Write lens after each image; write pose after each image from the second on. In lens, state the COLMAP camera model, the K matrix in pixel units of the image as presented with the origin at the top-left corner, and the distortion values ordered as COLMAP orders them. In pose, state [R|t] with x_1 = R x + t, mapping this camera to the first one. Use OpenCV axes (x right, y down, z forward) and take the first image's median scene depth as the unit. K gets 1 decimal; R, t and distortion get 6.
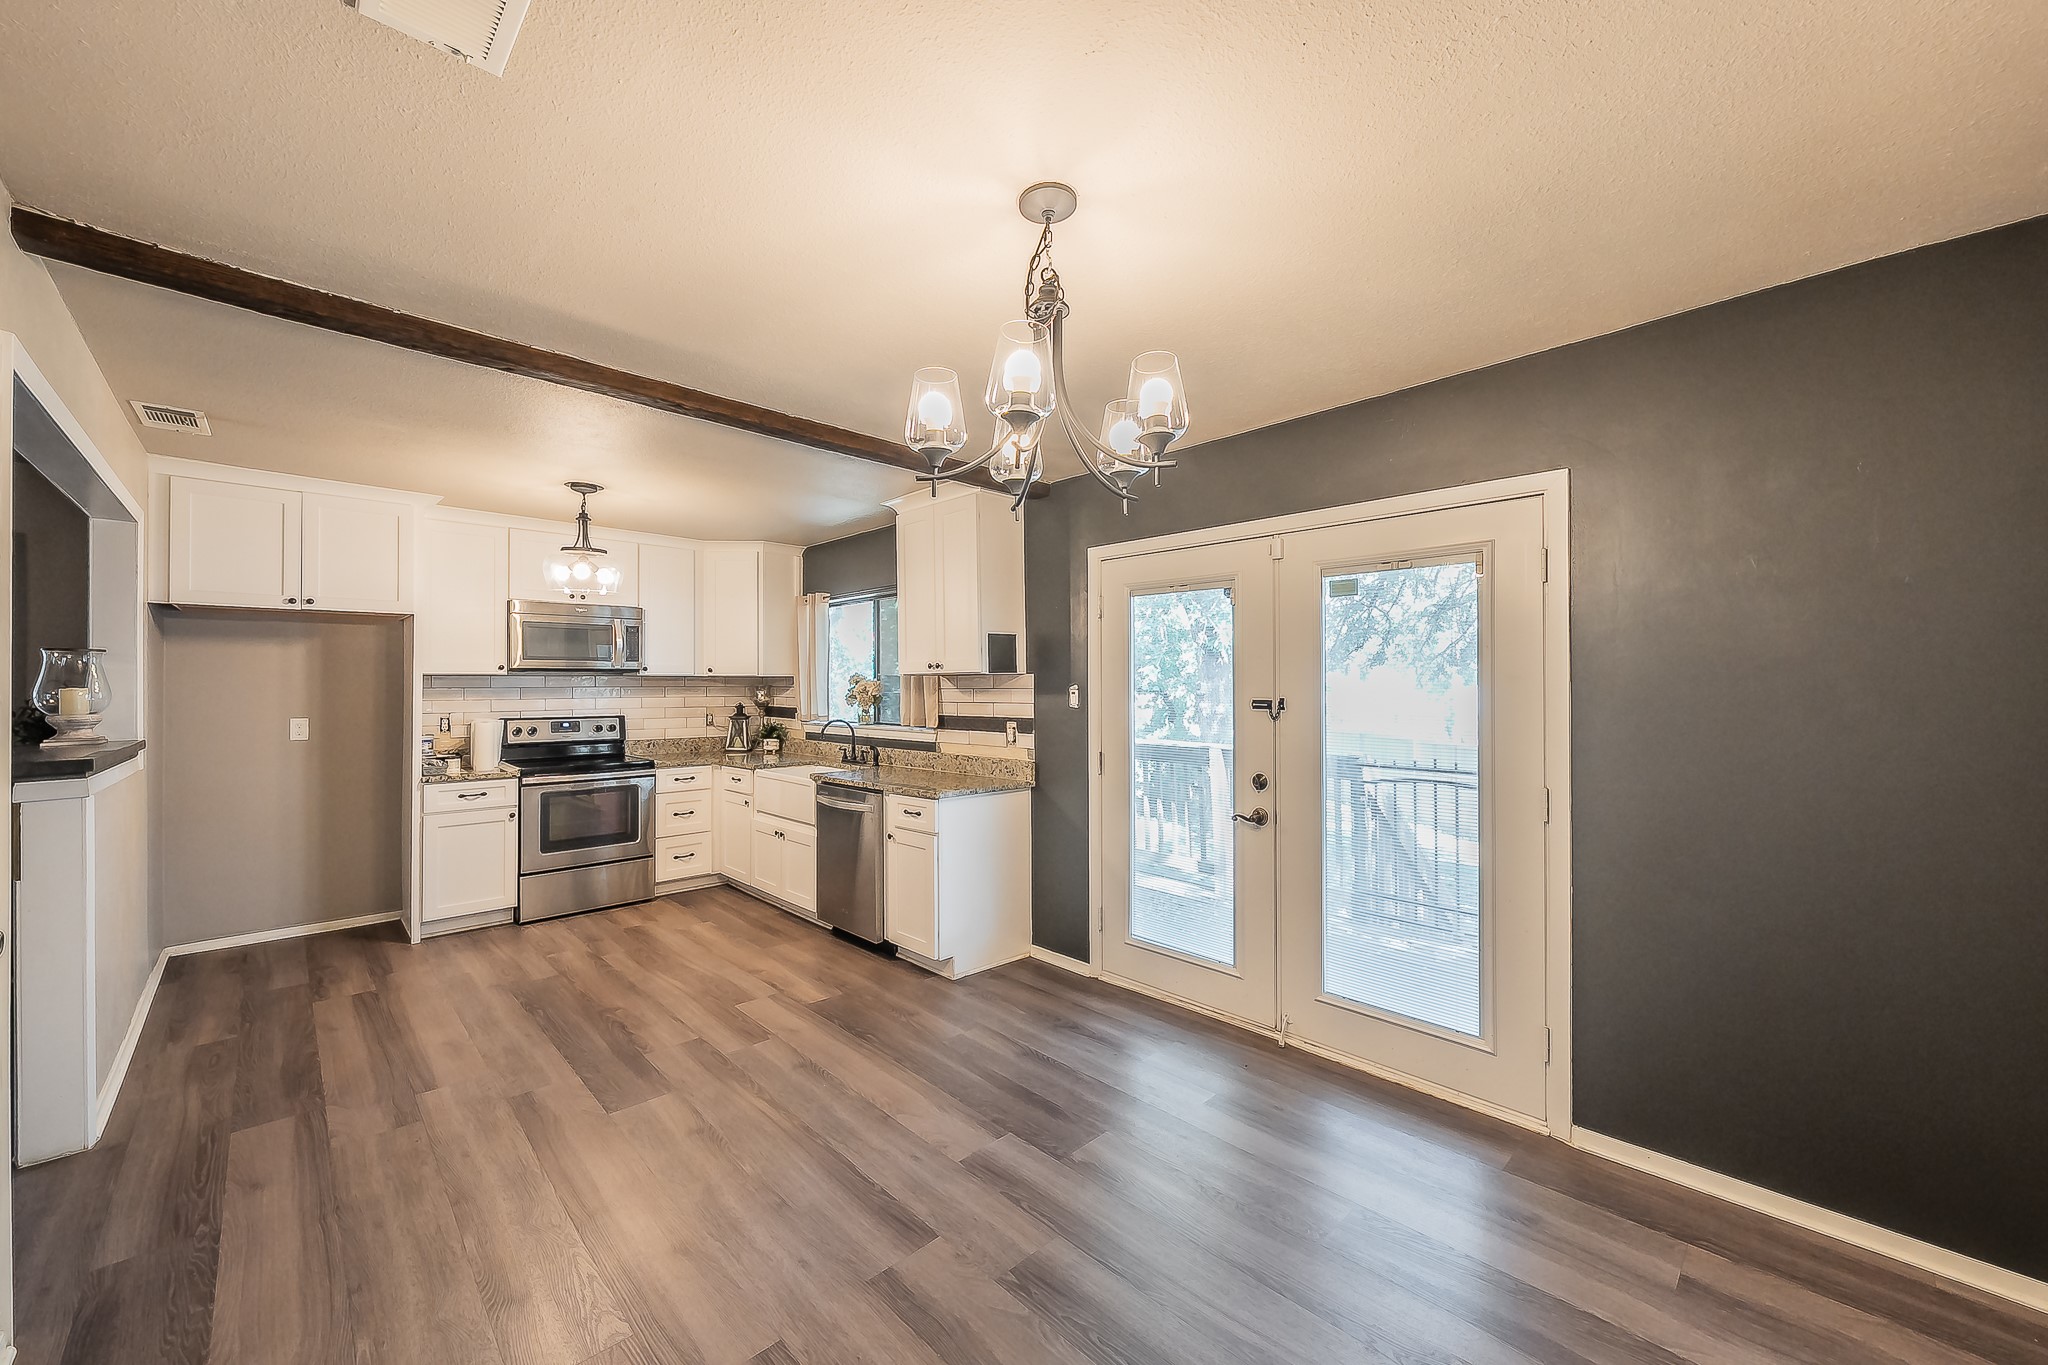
lens RADIAL K [[771.8, 0, 1003.4], [0, 771.8, 678.2], [0, 0, 1]] dist [-0.001761, -0.000349]
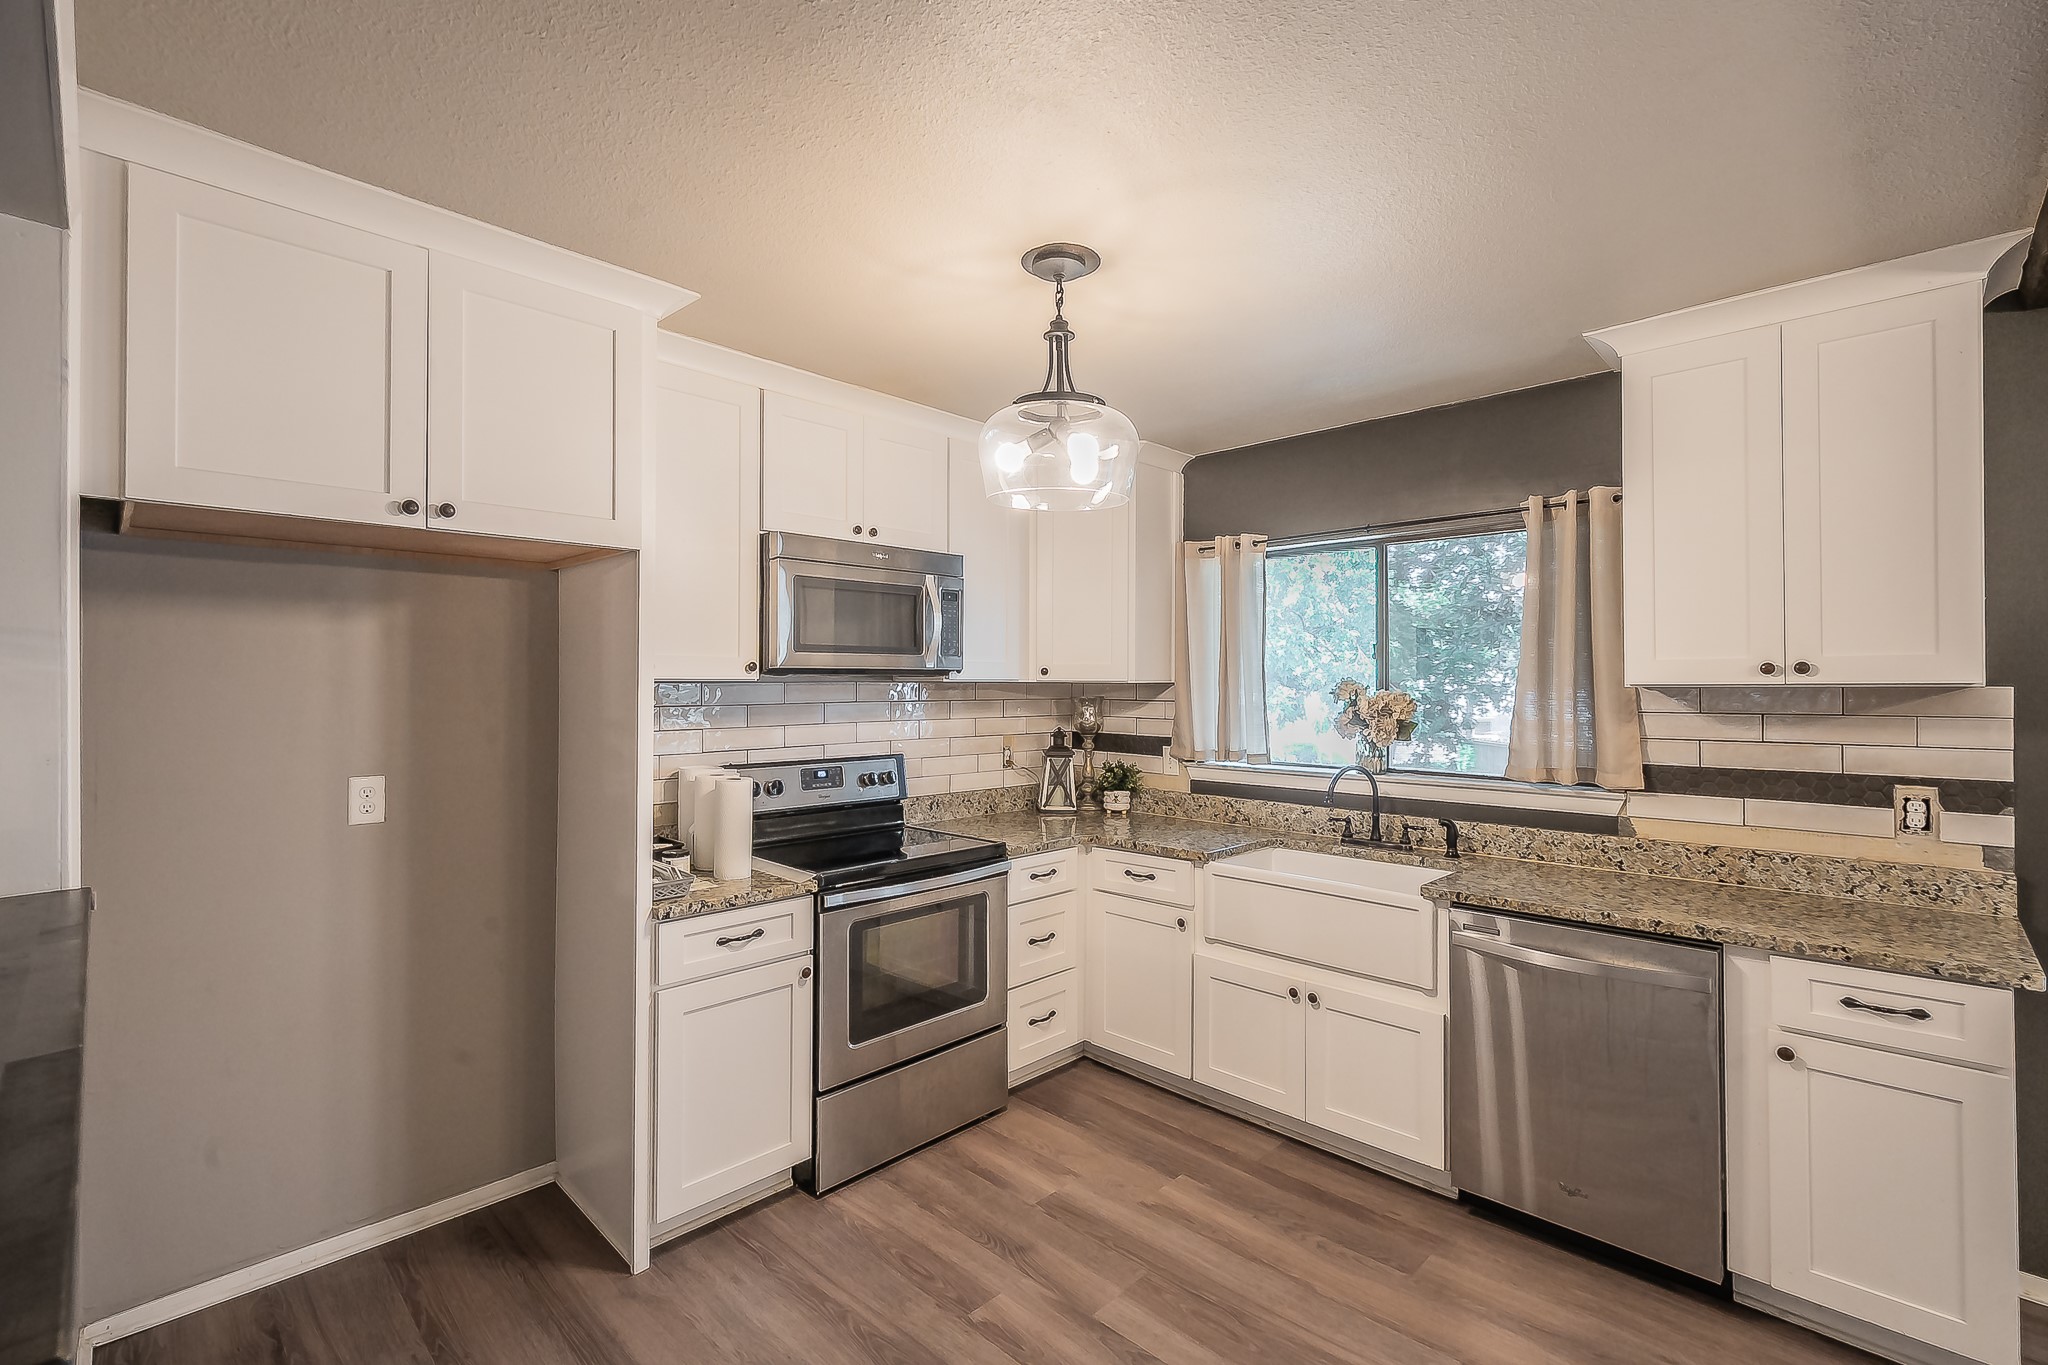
lens RADIAL K [[905.7, 0, 1022.5], [0, 905.7, 681.4], [0, 0, 1]] dist [0.000842, 0.000080]
pose [[0.999406, 0.002915, 0.034342, -0.530254], [-0.003132, 0.999975, 0.006283, -0.009377], [-0.034323, -0.006387, 0.999390, 0.435694]]
